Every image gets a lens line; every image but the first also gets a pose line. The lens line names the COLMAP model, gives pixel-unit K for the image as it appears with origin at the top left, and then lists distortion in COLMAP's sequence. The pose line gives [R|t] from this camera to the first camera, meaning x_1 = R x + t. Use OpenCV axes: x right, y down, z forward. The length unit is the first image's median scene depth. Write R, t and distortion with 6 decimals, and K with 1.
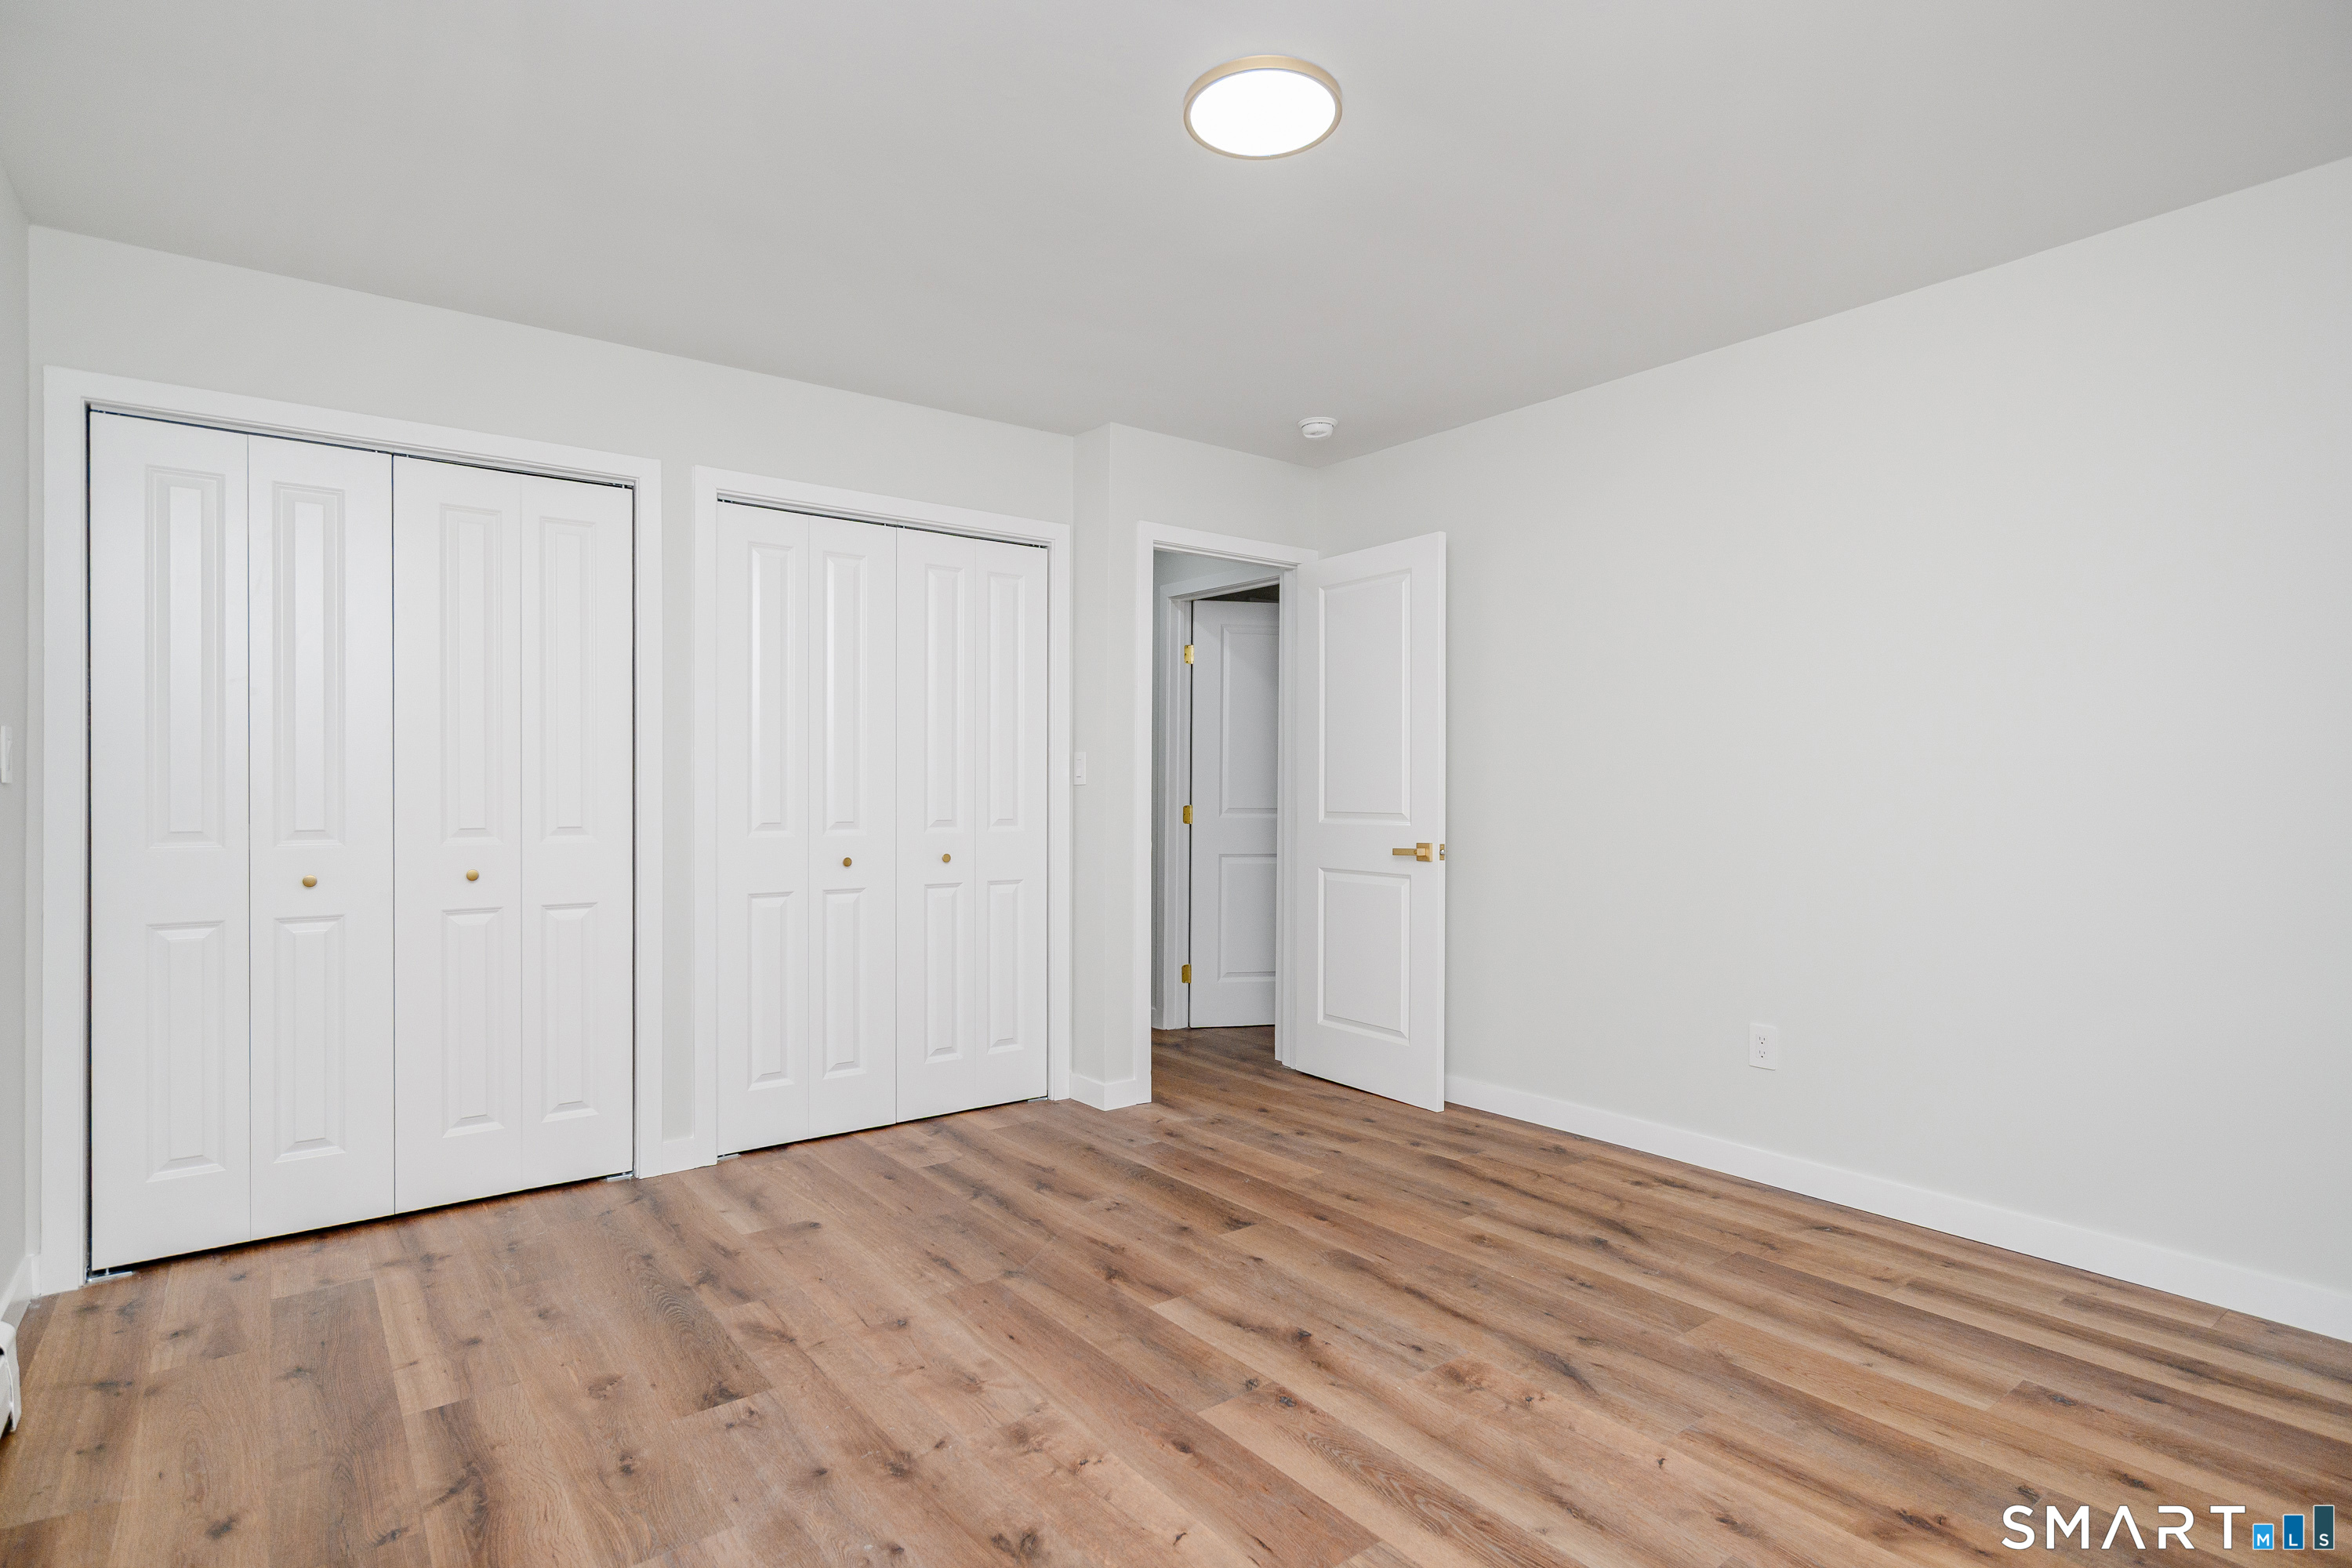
lens RADIAL K [[1203.3, 0, 1179.9], [0, 1203.3, 793.9], [0, 0, 1]] dist [-0.001584, 0.000801]
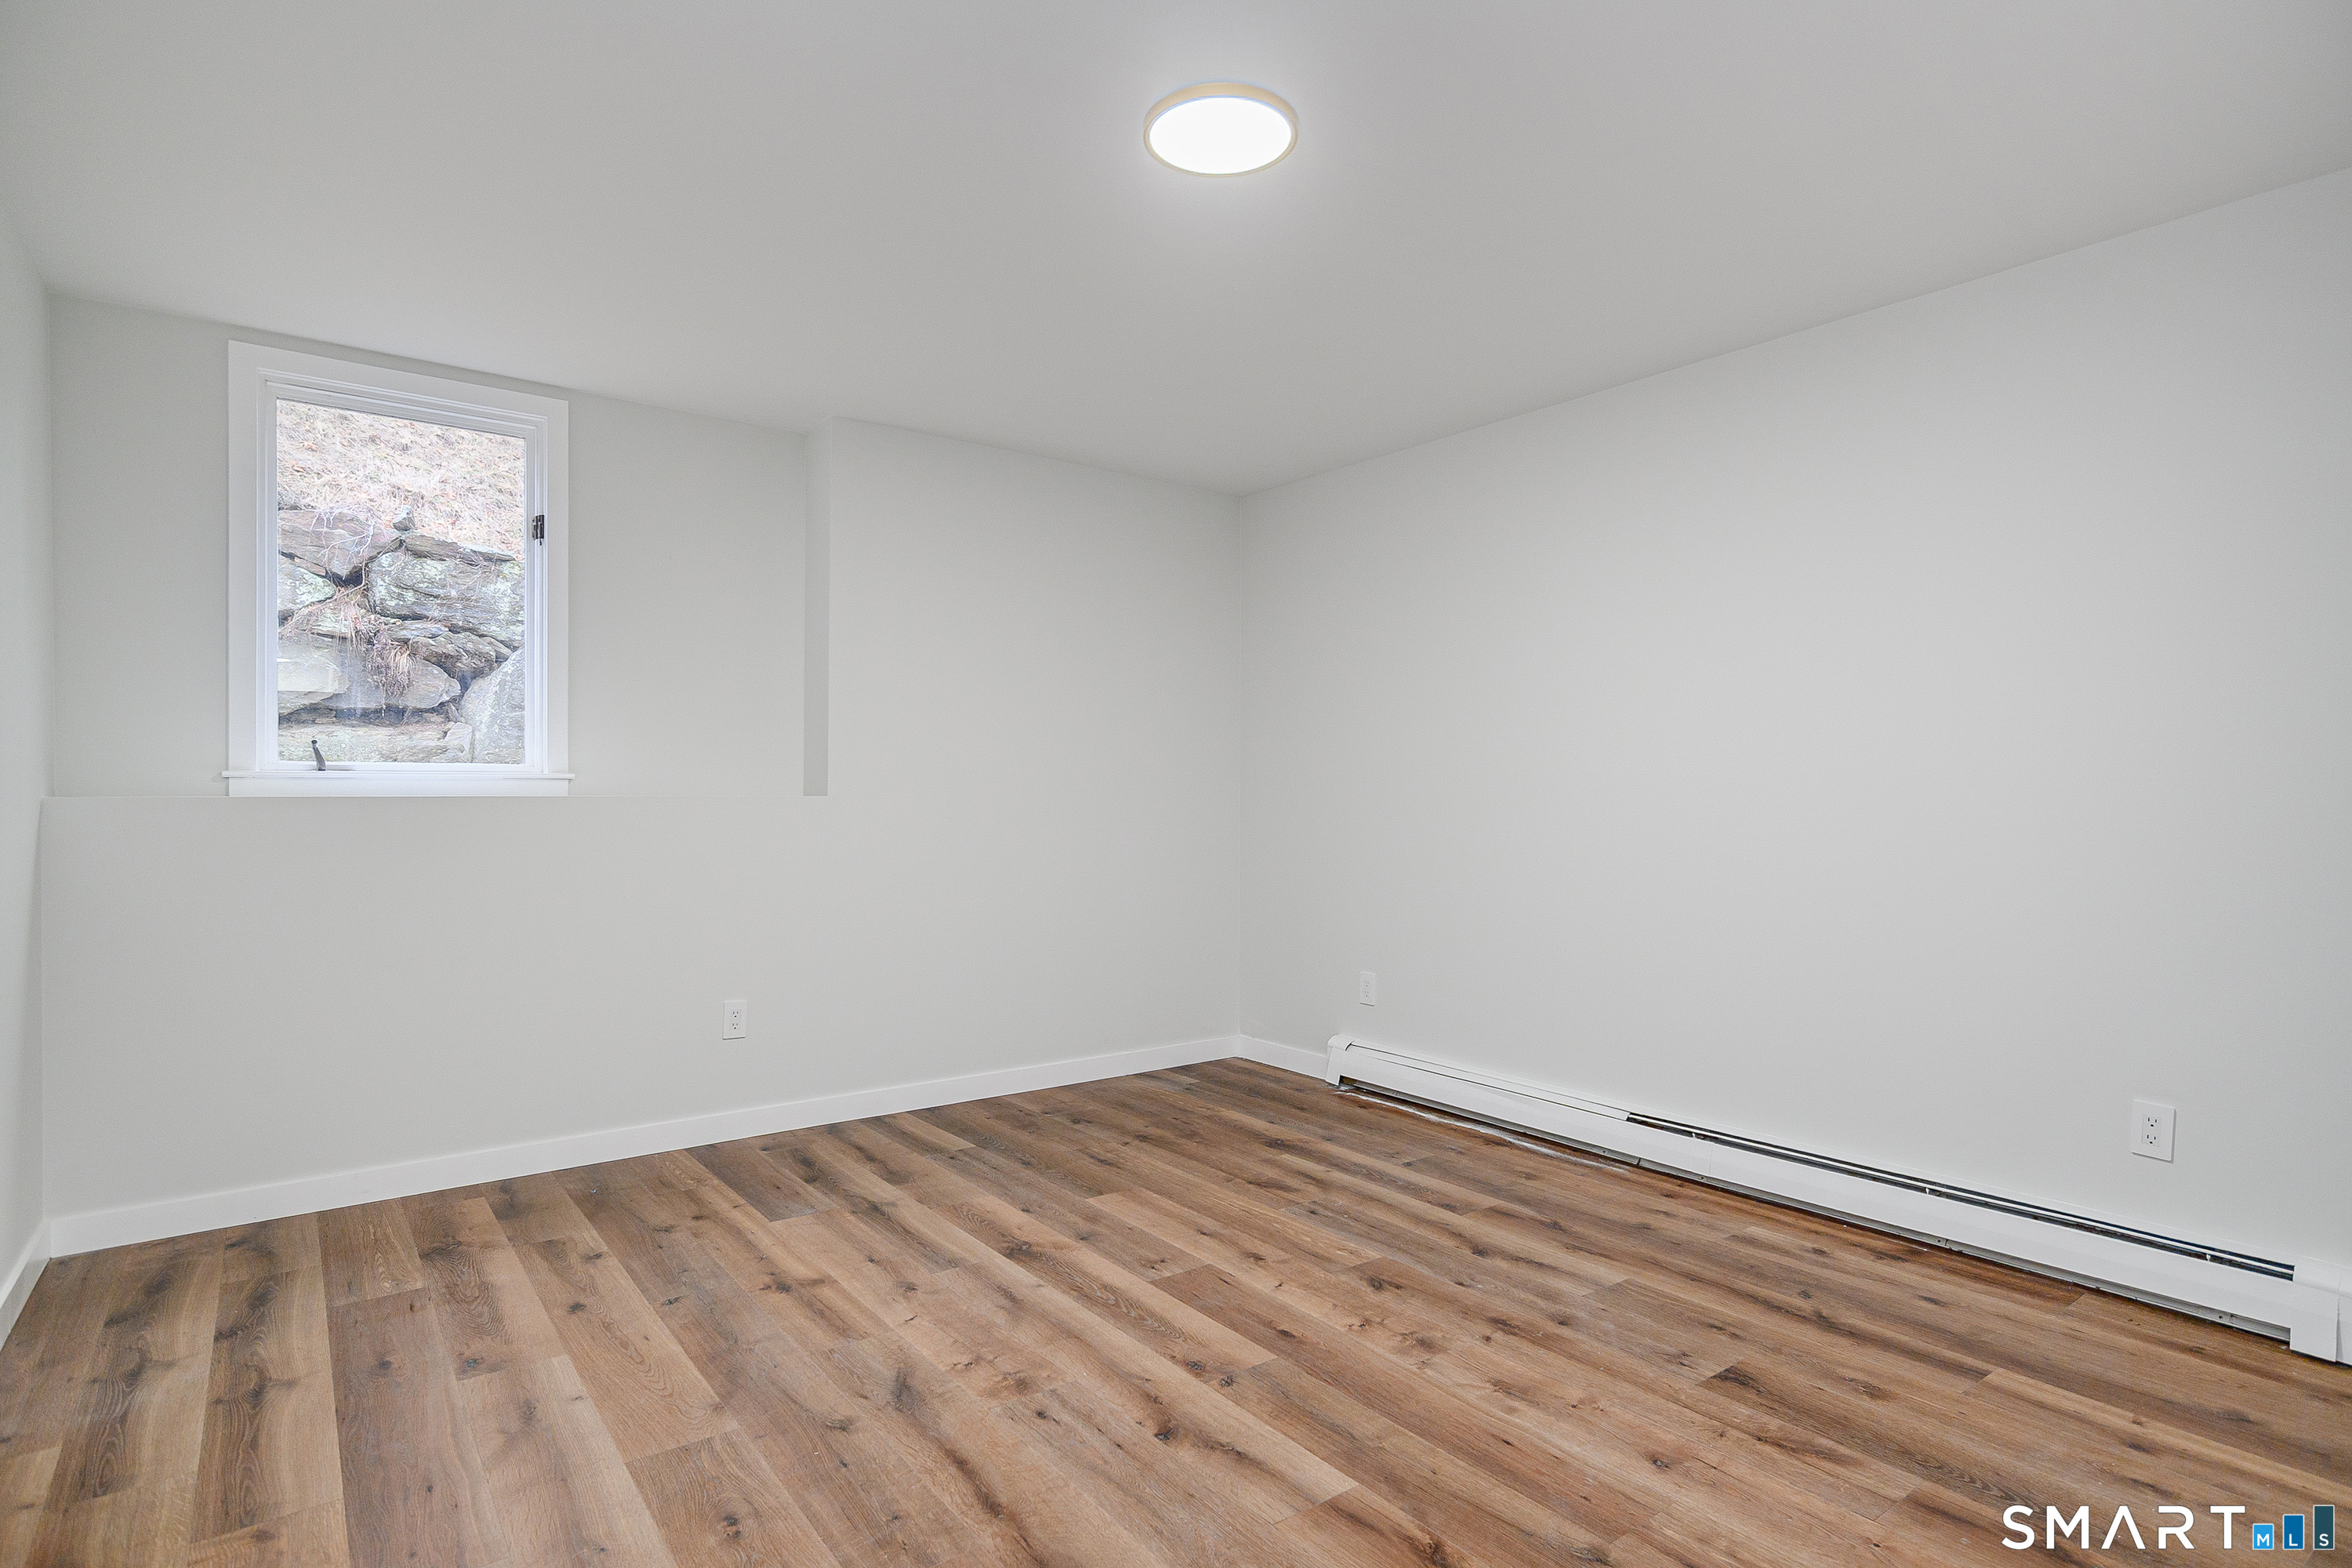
lens RADIAL K [[1203.3, 0, 1179.9], [0, 1203.3, 793.9], [0, 0, 1]] dist [-0.001584, 0.000801]
pose [[-0.999984, -0.002939, 0.004775, 0.095986], [-0.002932, 0.999995, 0.001529, -0.006808], [-0.004779, 0.001515, -0.999987, 2.010960]]
